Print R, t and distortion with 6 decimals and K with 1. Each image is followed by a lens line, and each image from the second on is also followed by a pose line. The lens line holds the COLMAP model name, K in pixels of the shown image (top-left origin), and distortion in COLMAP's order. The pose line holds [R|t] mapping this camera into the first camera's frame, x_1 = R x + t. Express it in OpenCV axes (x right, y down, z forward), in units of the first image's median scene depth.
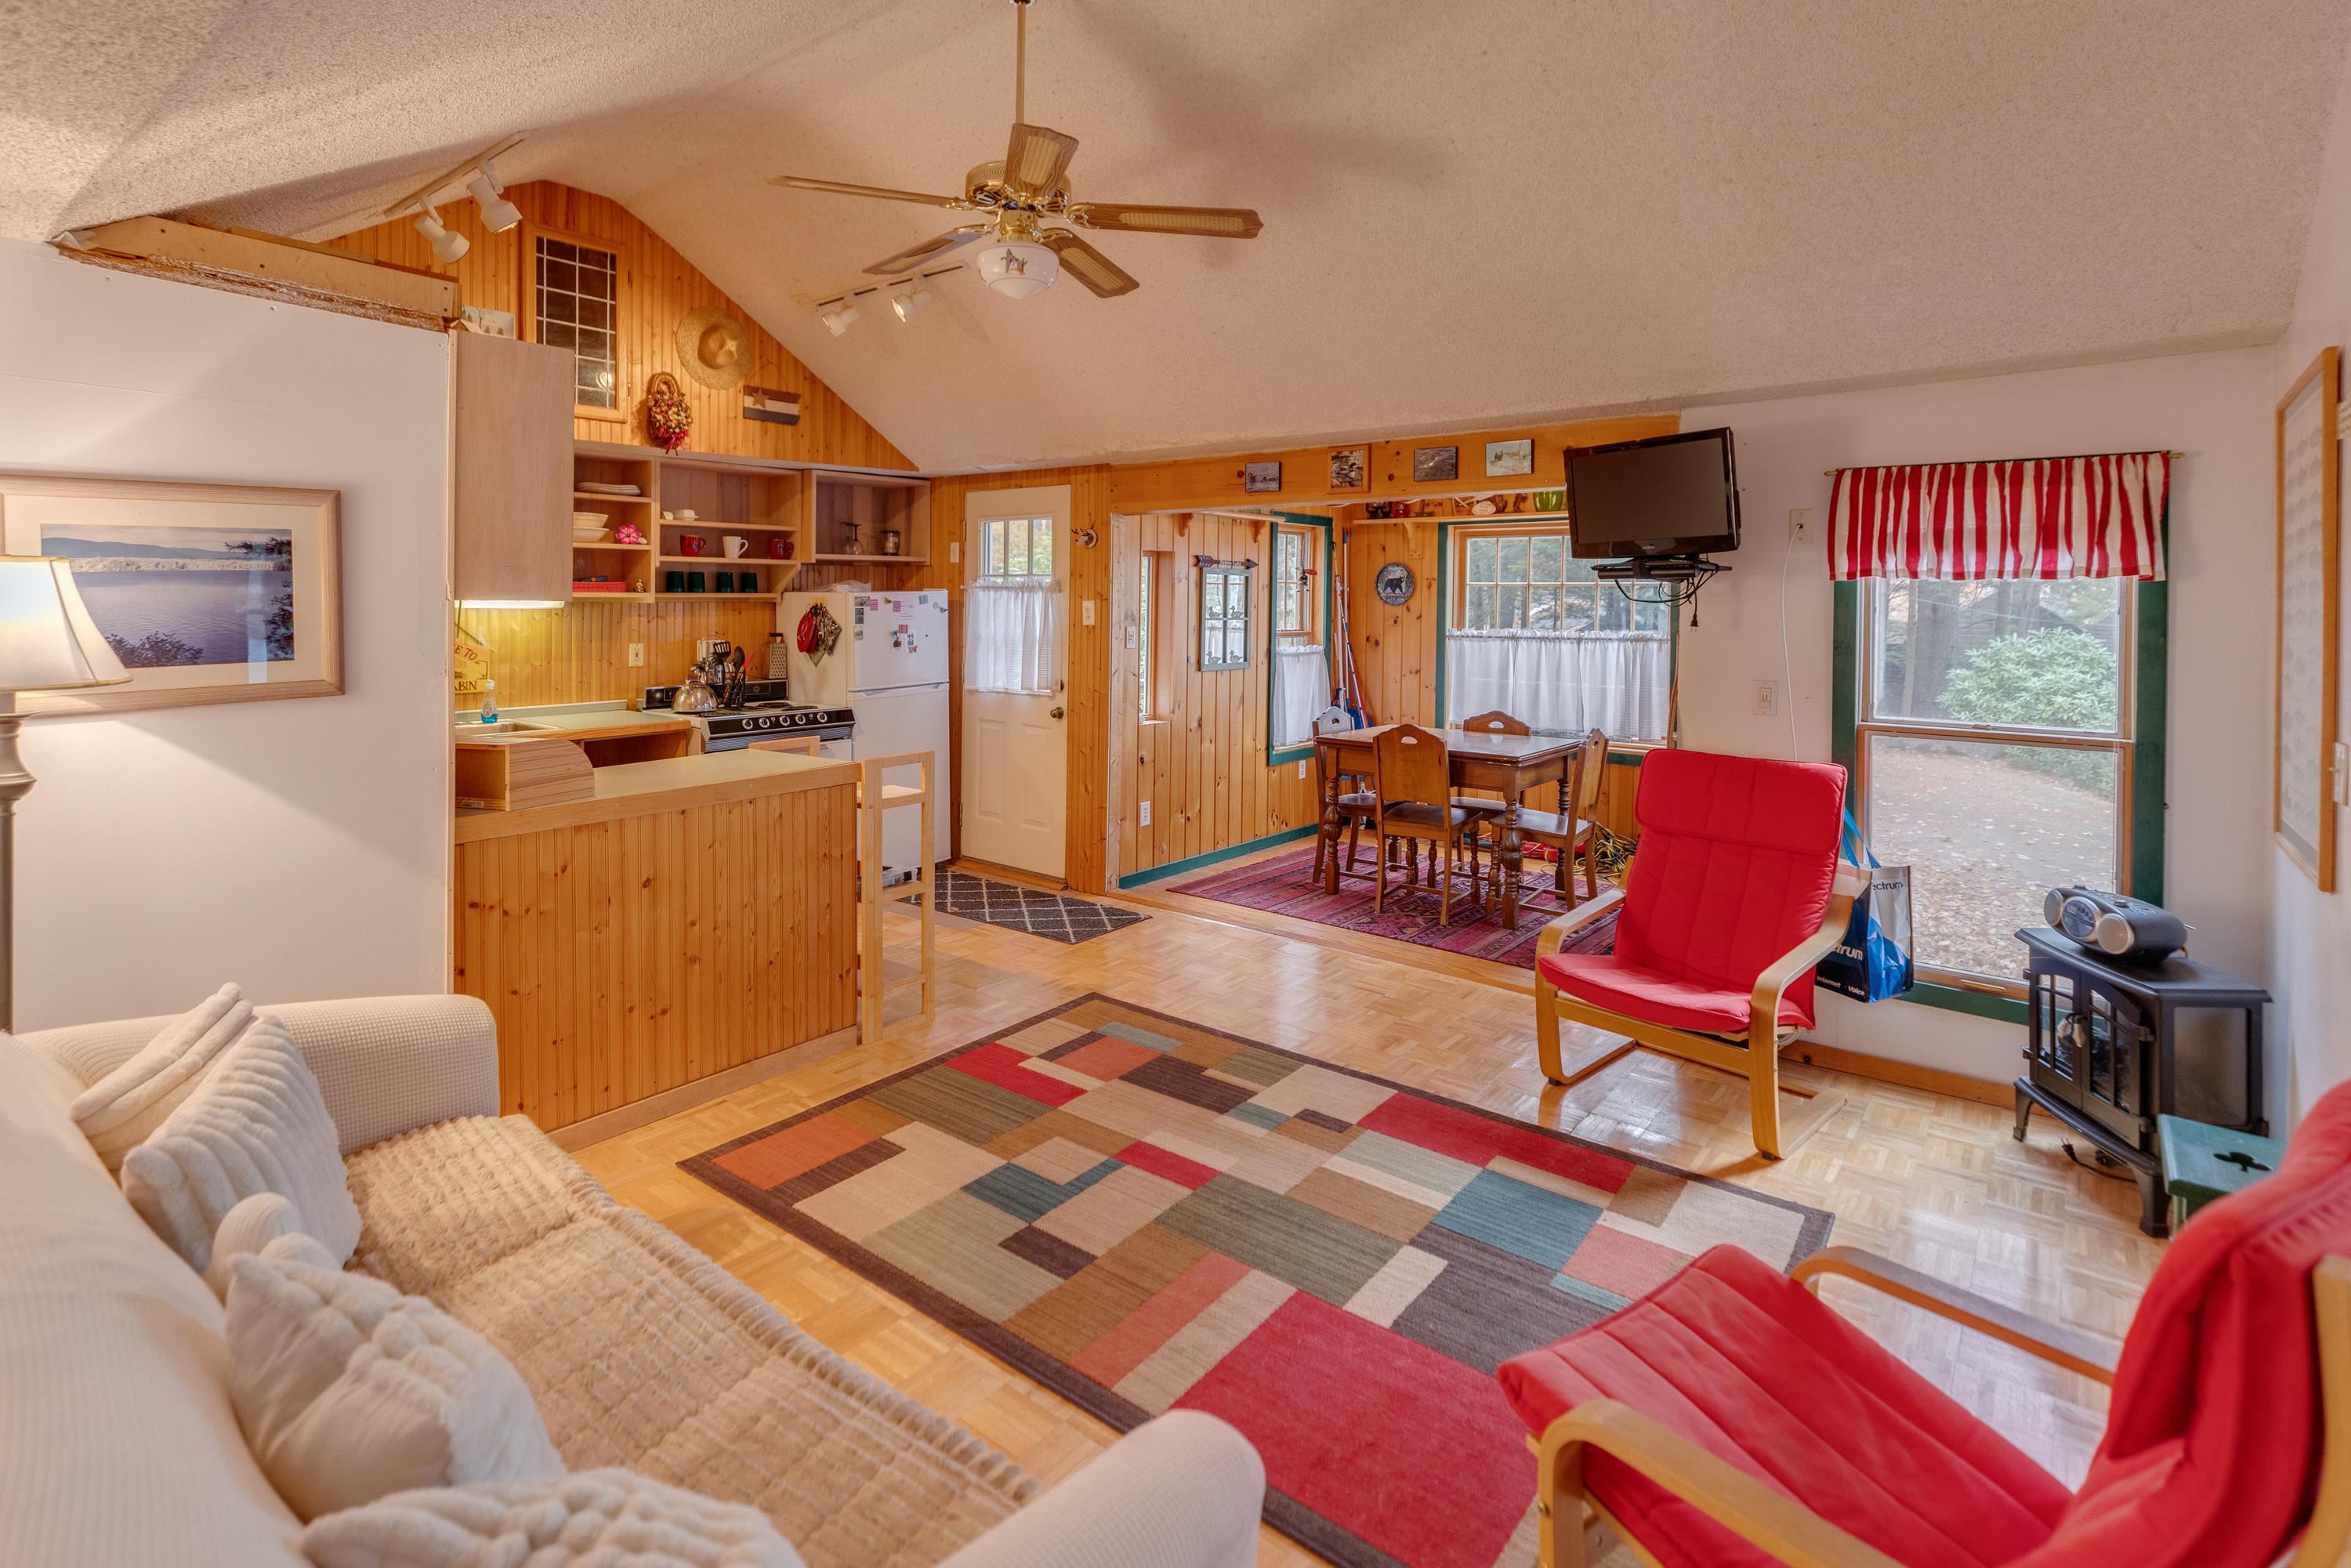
lens RADIAL K [[1117.4, 0, 1157.5], [0, 1117.4, 631.2], [0, 0, 1]] dist [0.003481, -0.000525]
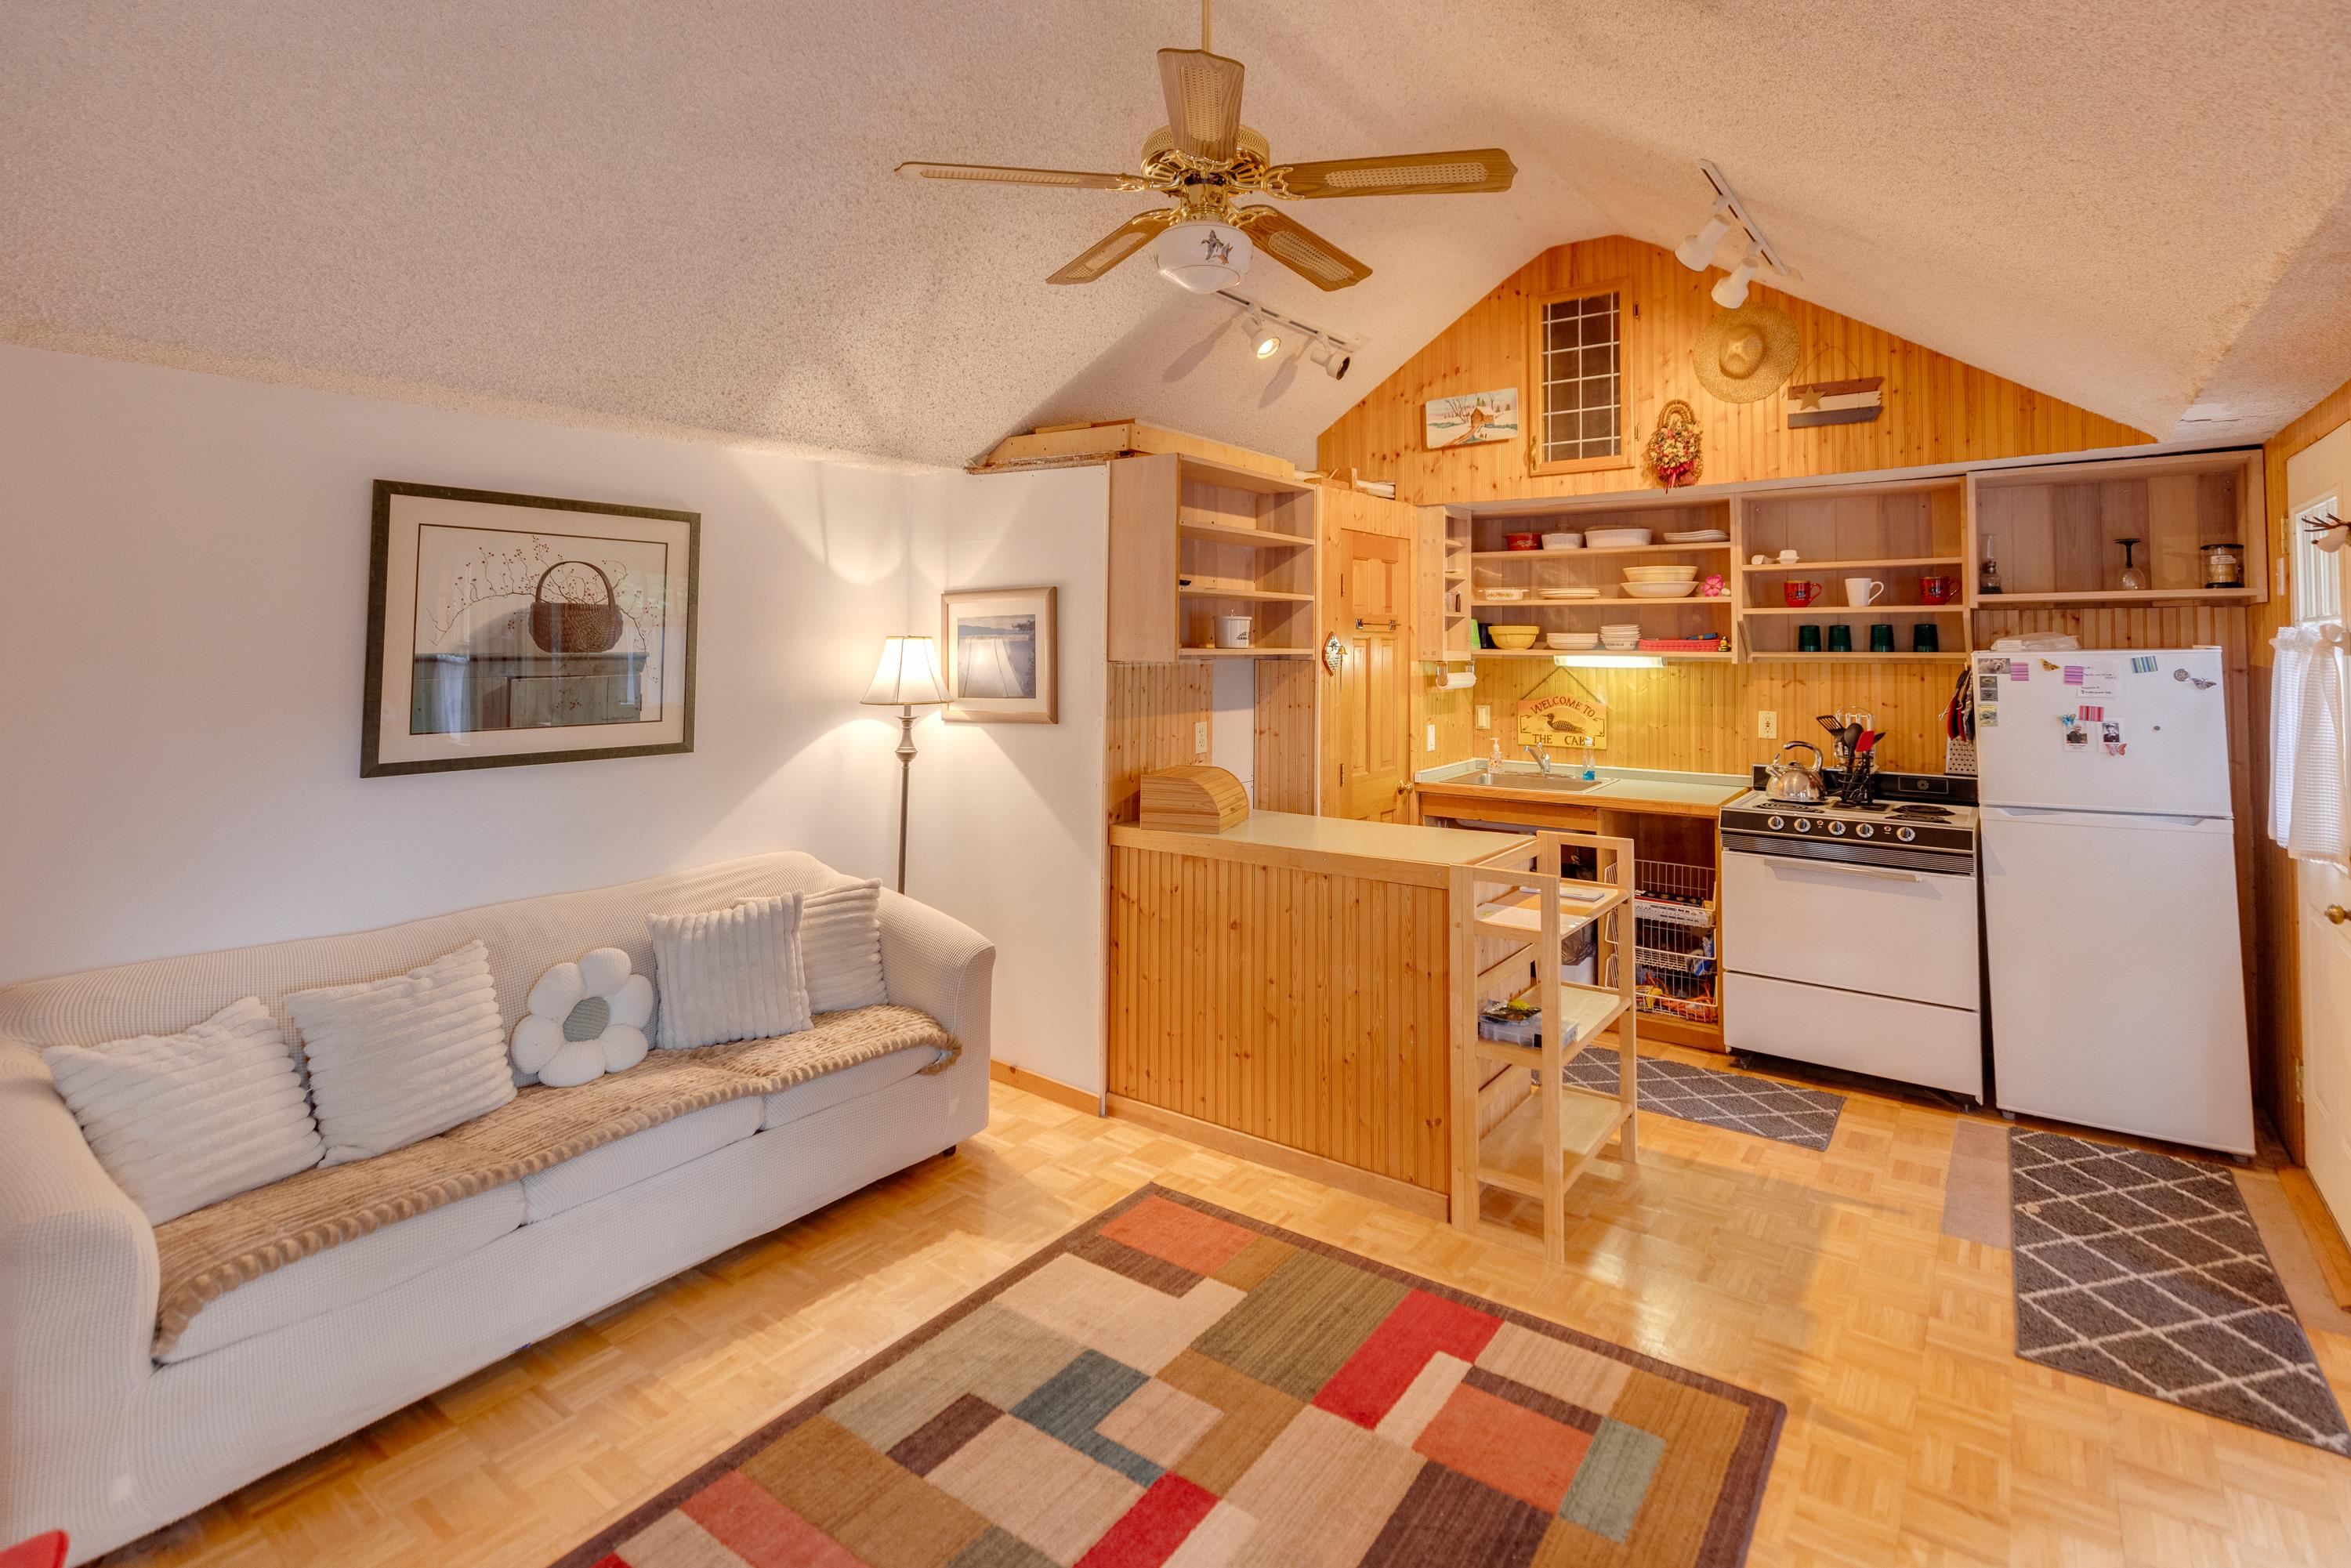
lens RADIAL K [[1117.4, 0, 1195.1], [0, 1117.4, 620.5], [0, 0, 1]] dist [0.003481, -0.000525]
pose [[0.062241, -0.024813, -0.997753, 0.384402], [-0.031370, 0.999148, -0.026805, -0.023460], [0.997568, 0.032968, 0.061409, 0.549280]]
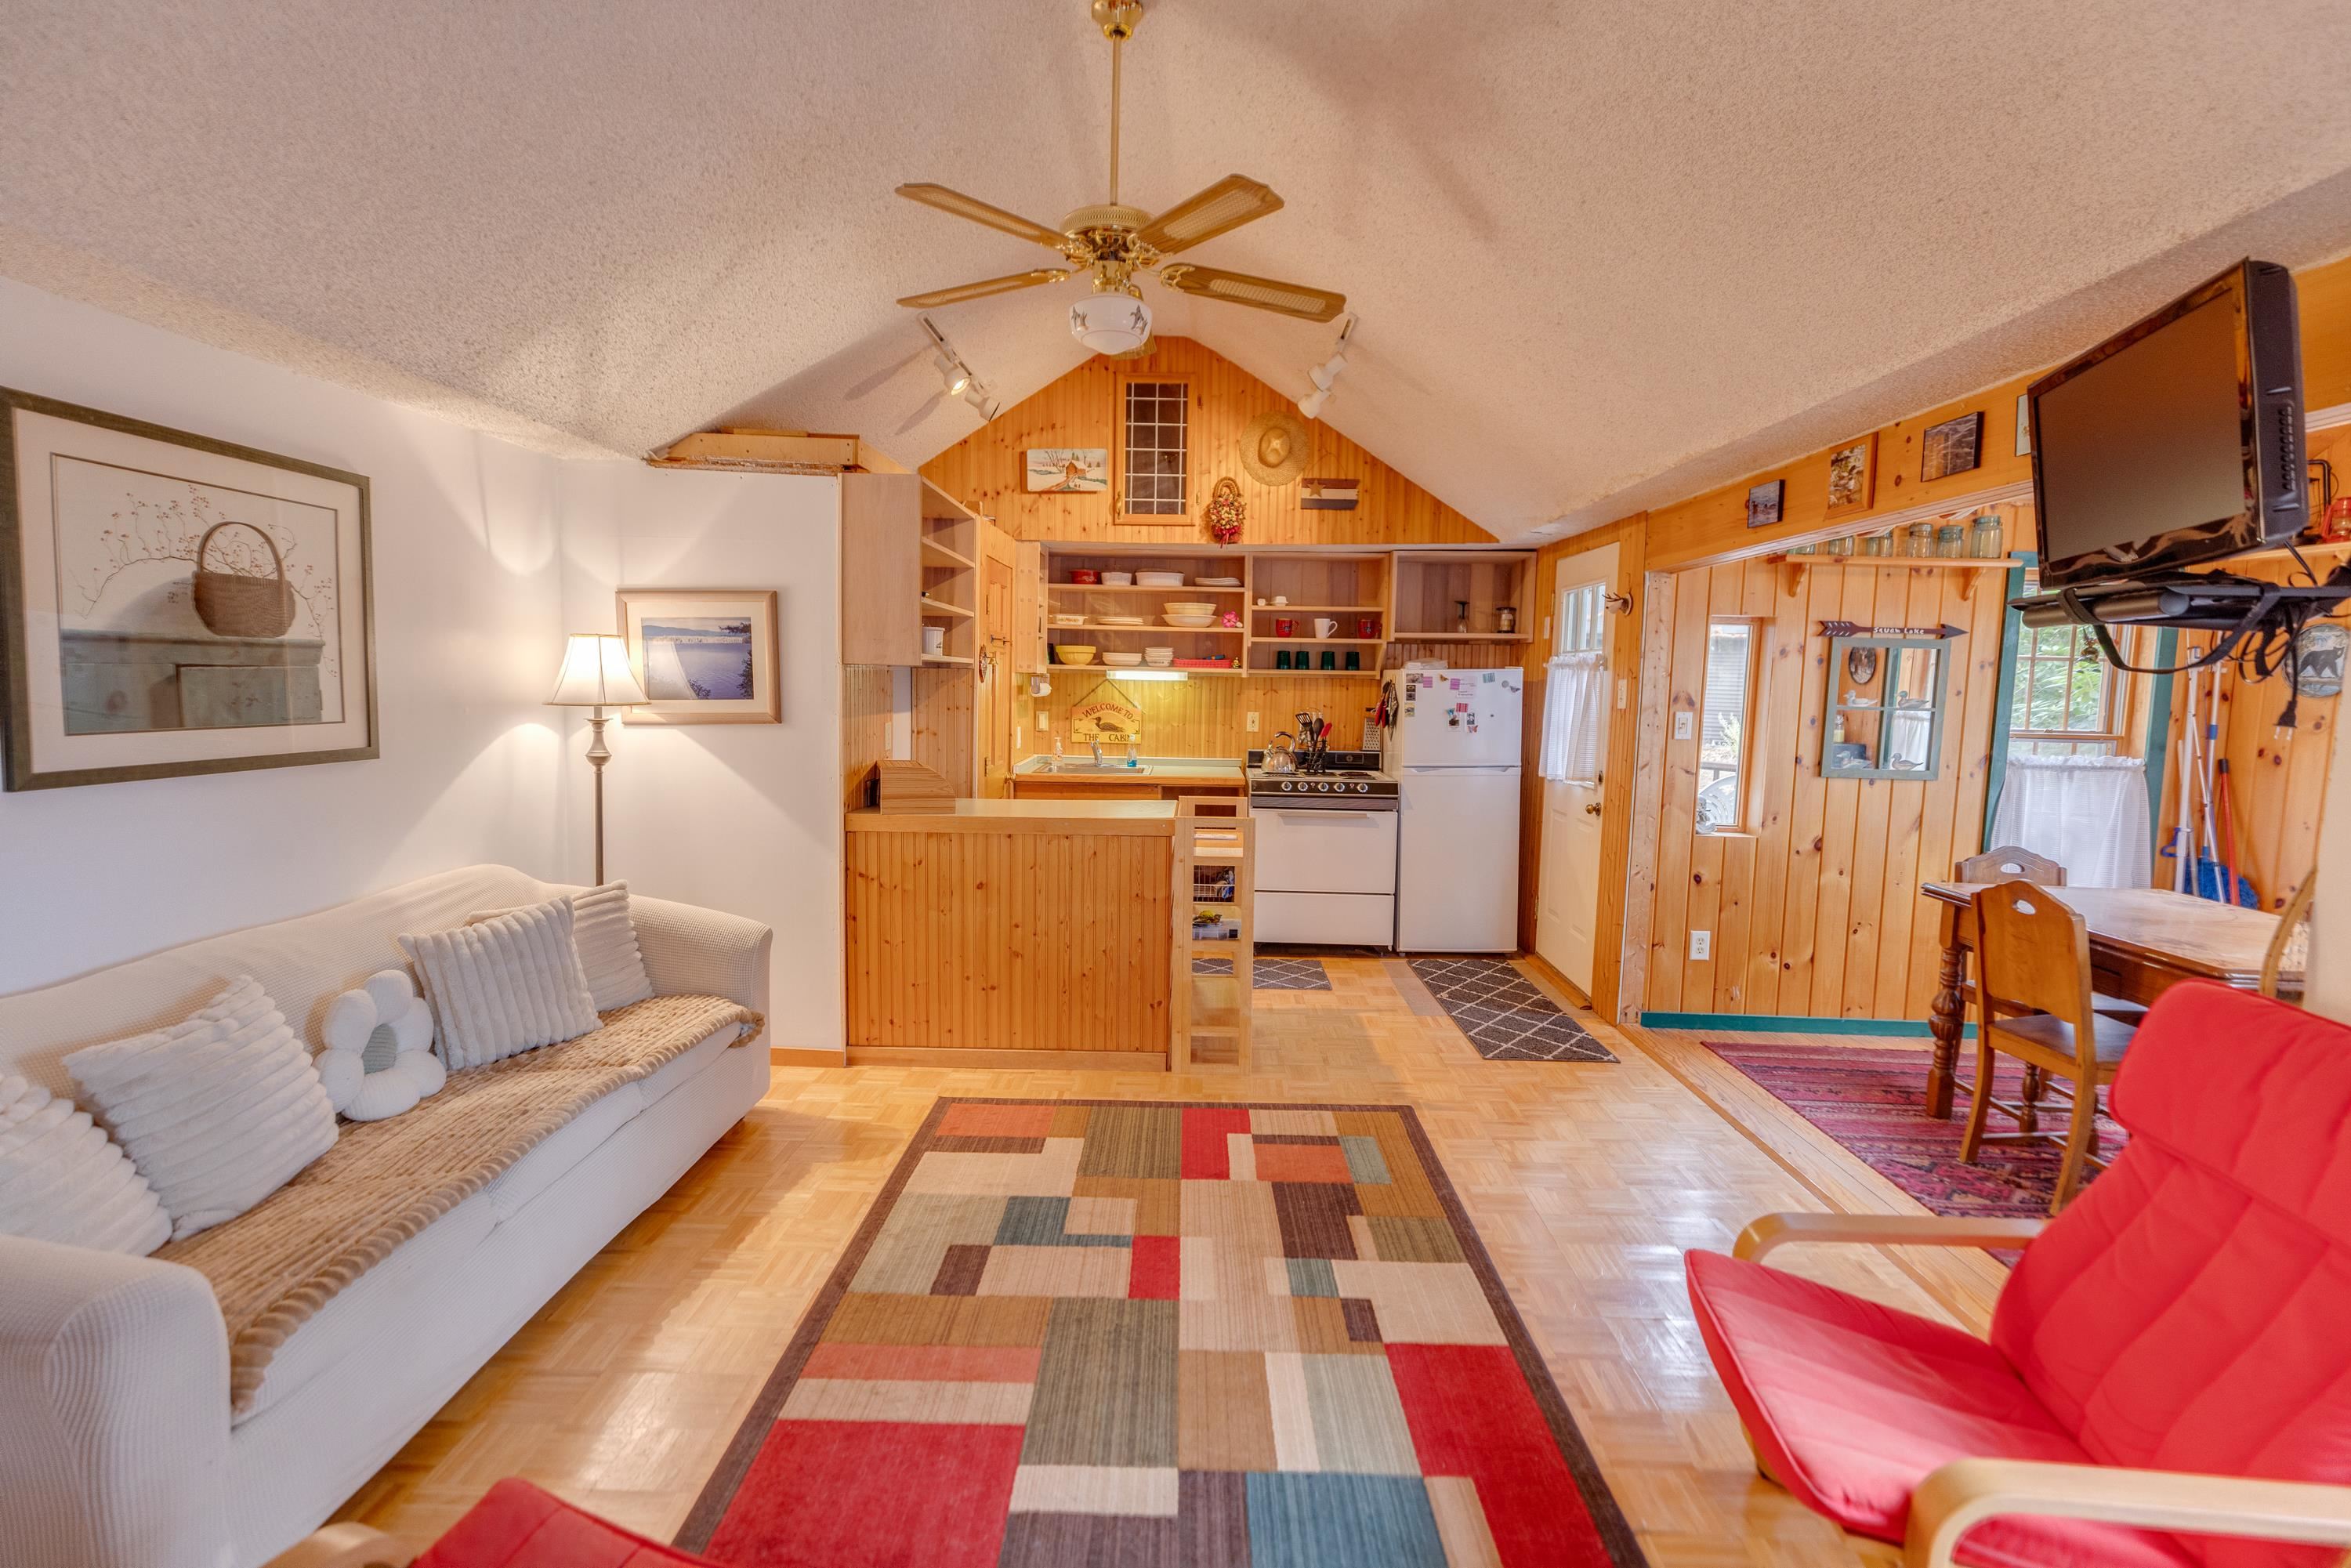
lens RADIAL K [[1029.8, 0, 1176.6], [0, 1029.8, 782.9], [0, 0, 1]] dist [0.004239, -0.000785]
pose [[0.617244, 0.086251, -0.782030, 0.374526], [-0.038479, 0.996093, 0.079489, 0.001886], [0.785831, -0.018972, 0.618151, 0.275390]]
